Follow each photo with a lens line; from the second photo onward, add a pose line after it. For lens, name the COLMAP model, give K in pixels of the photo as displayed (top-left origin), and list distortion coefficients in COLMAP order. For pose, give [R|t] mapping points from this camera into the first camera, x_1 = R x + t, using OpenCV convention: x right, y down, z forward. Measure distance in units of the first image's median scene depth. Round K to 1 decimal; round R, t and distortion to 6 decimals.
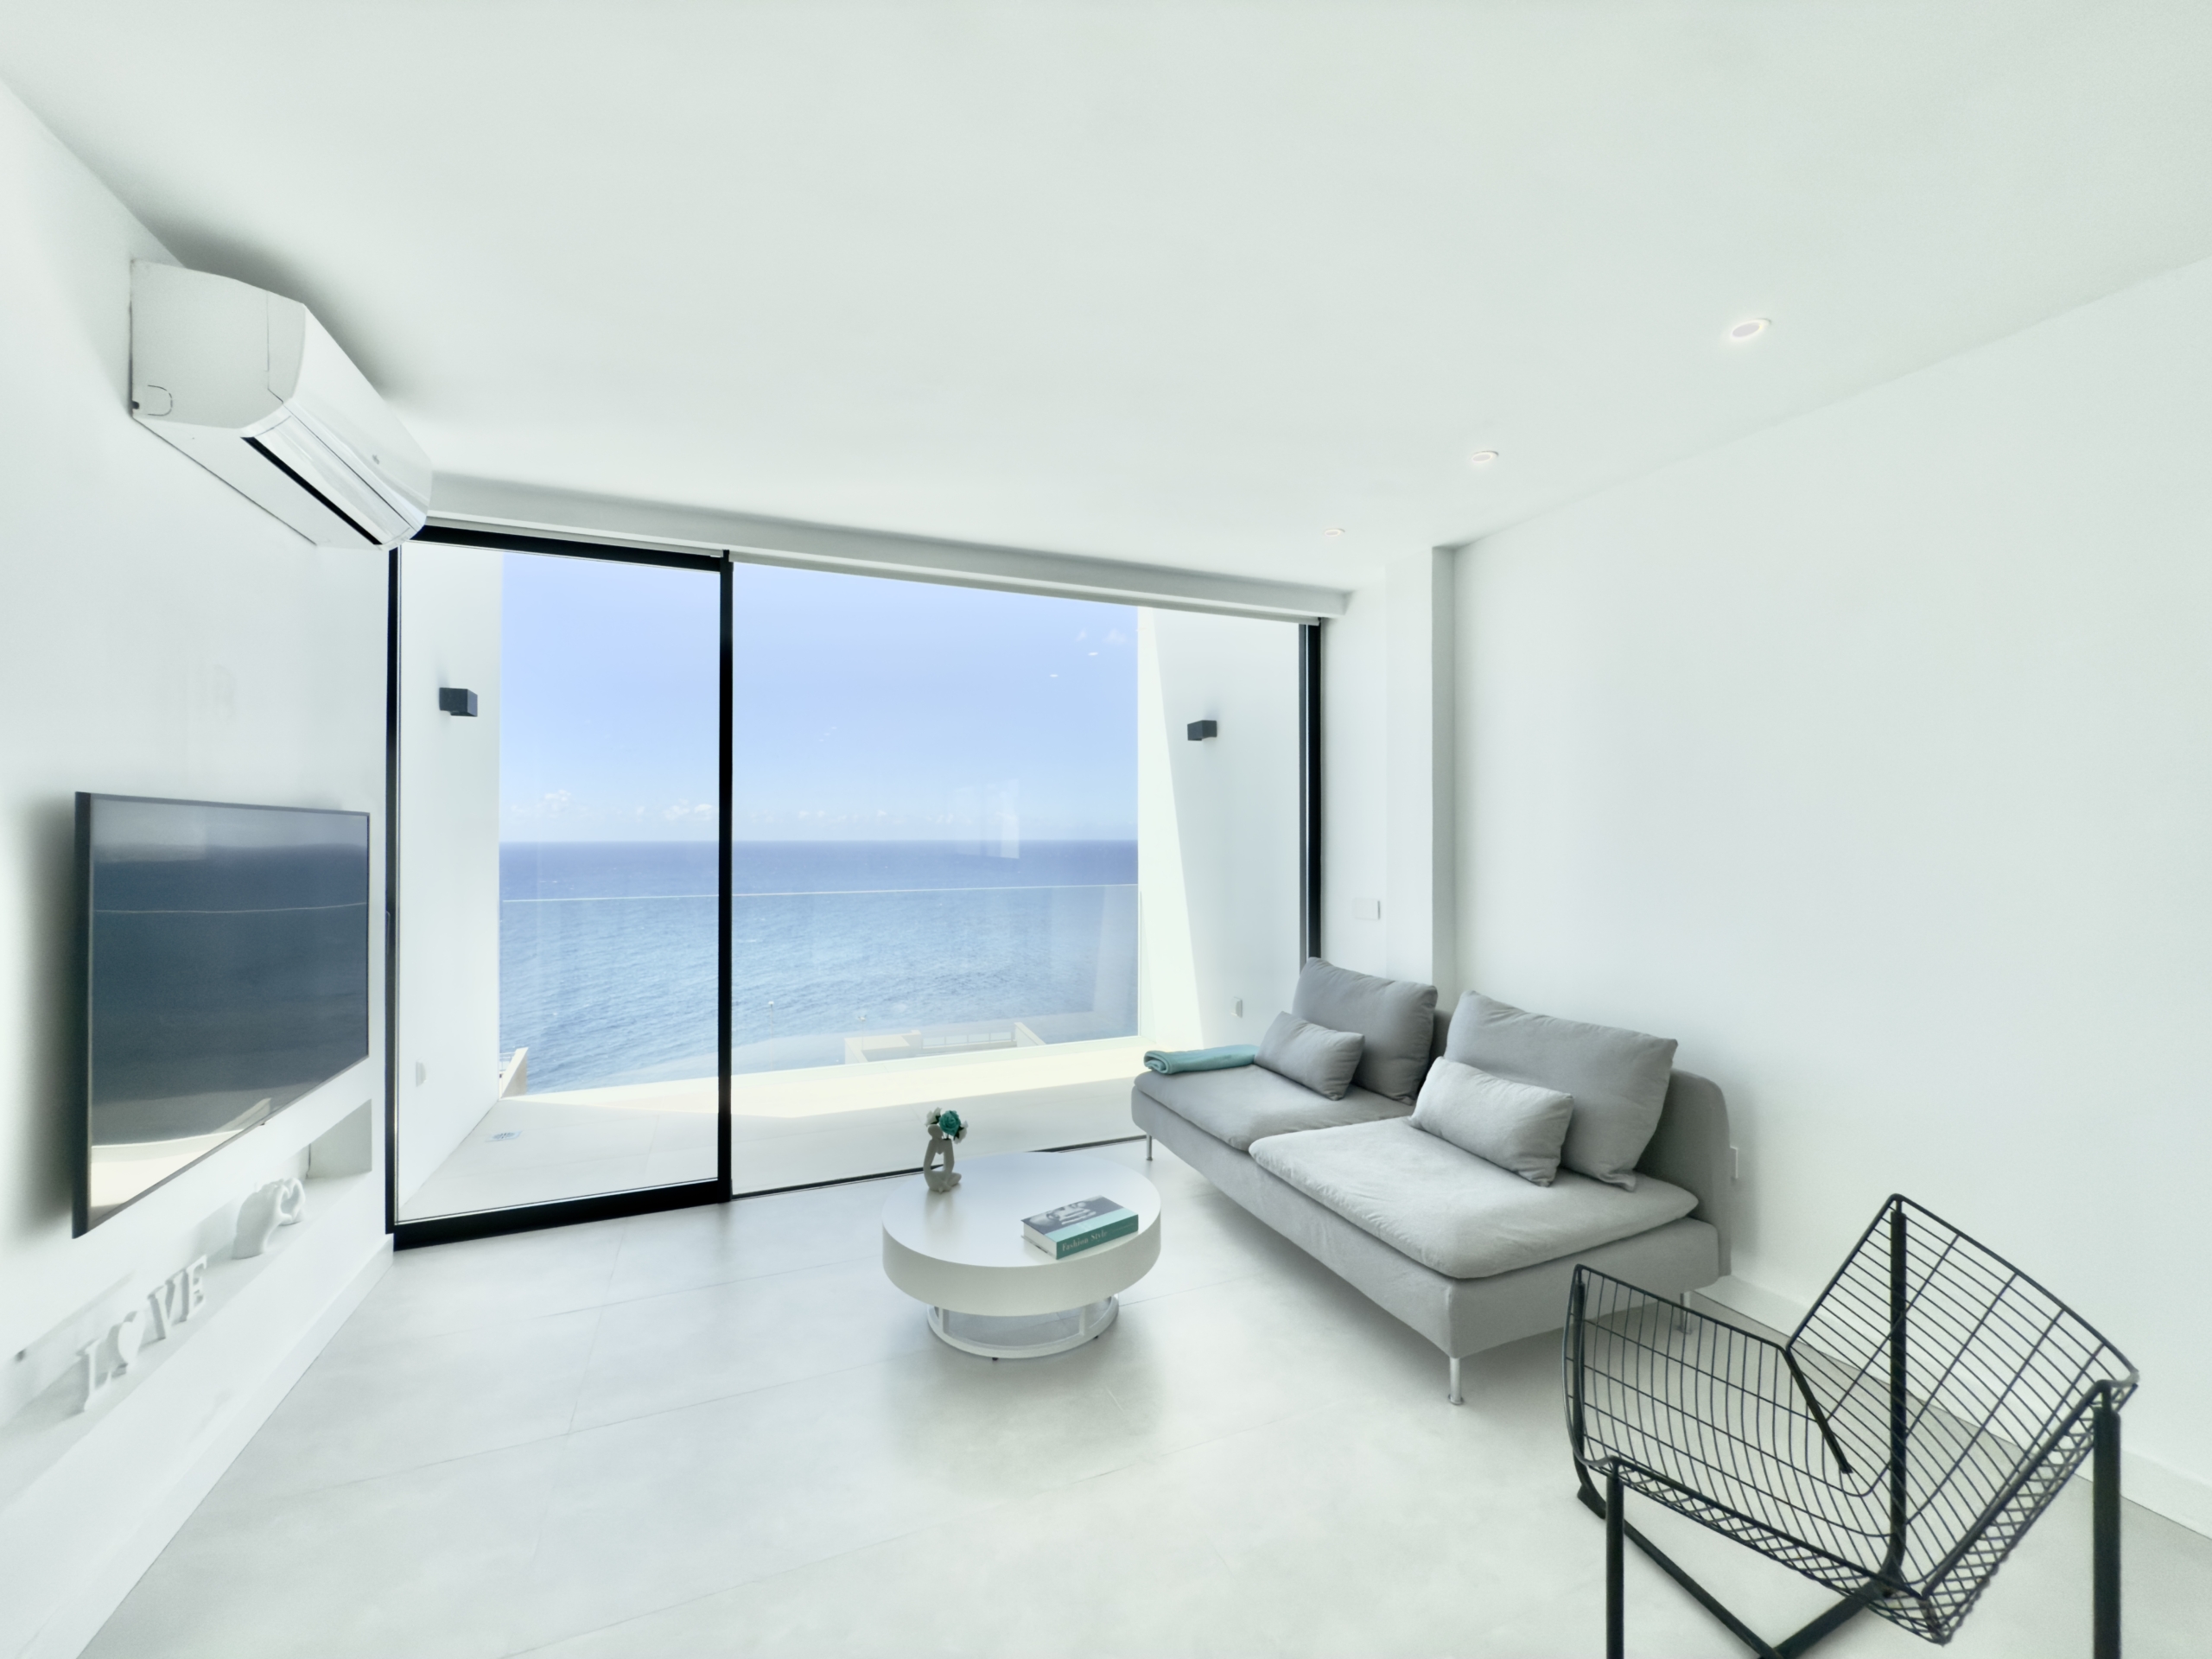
lens RADIAL K [[903.2, 0, 1107.6], [0, 903.2, 829.5], [0, 0, 1]] dist [0.012933, -0.004989]
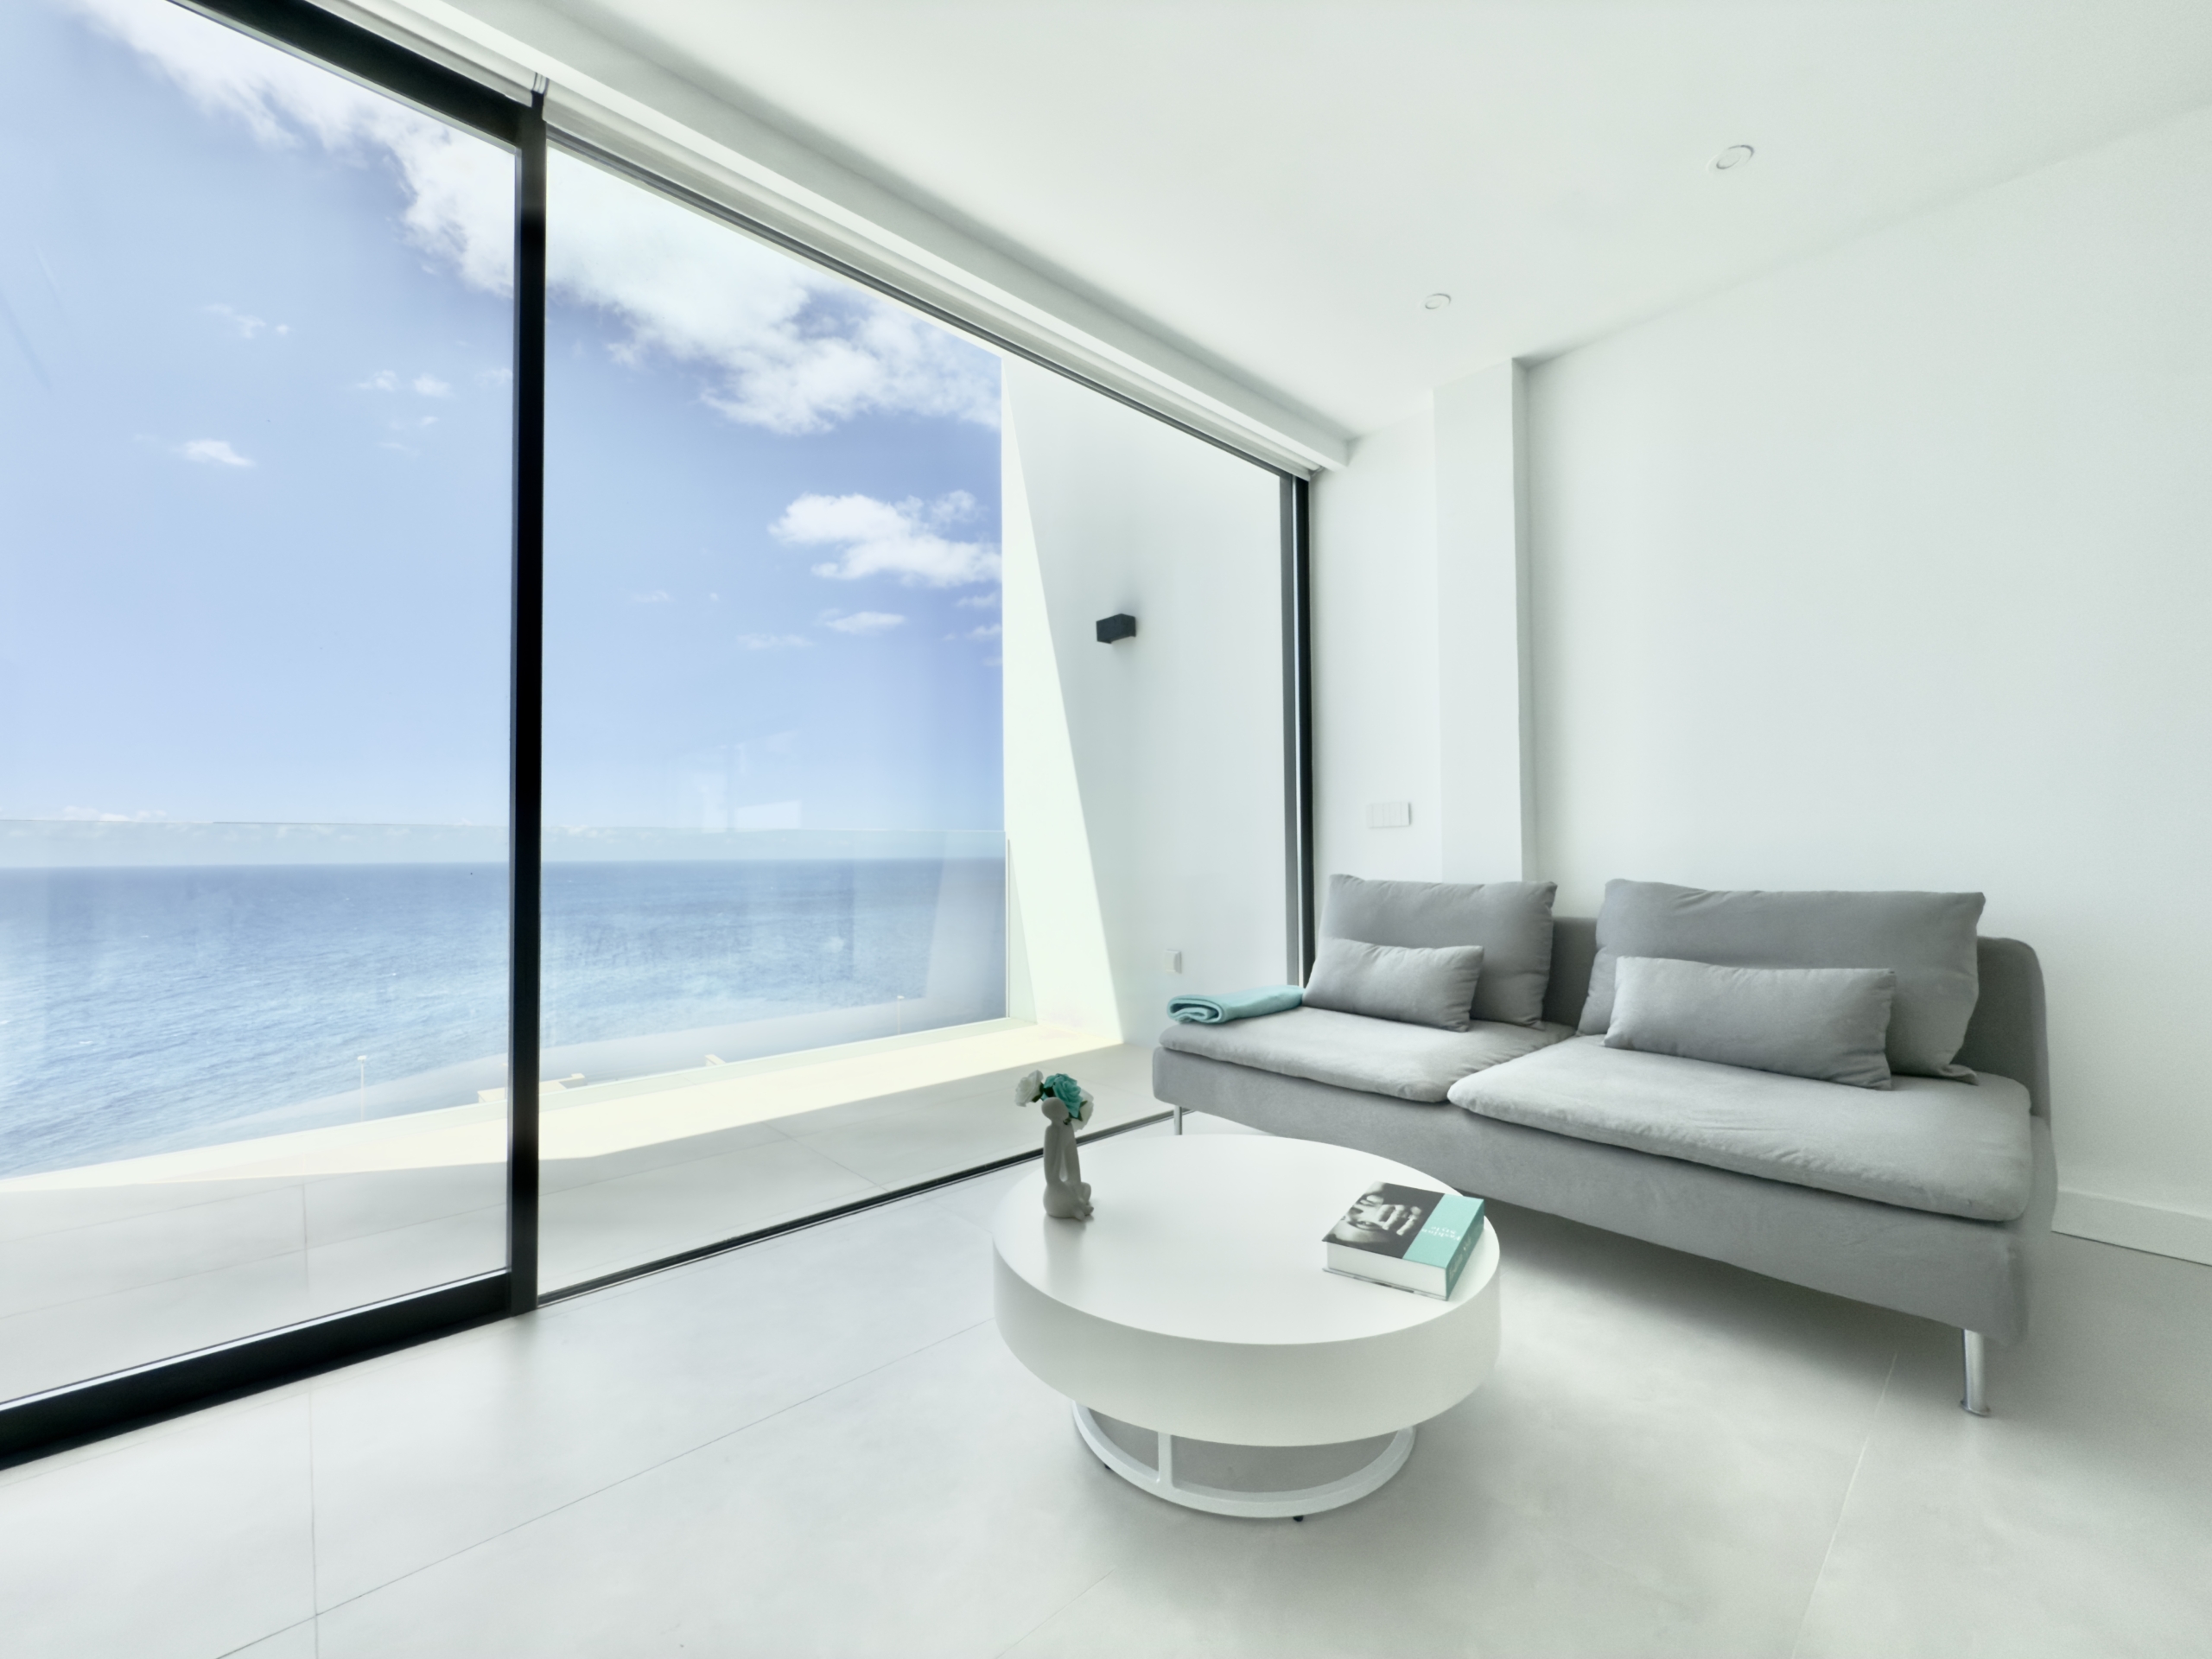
lens RADIAL K [[903.2, 0, 1108.9], [0, 903.2, 827.2], [0, 0, 1]] dist [0.012933, -0.004989]
pose [[0.942057, 0.001617, 0.335449, -0.277013], [0.006188, 0.999734, -0.022198, 0.138999], [-0.335396, 0.022987, 0.941797, 0.372684]]
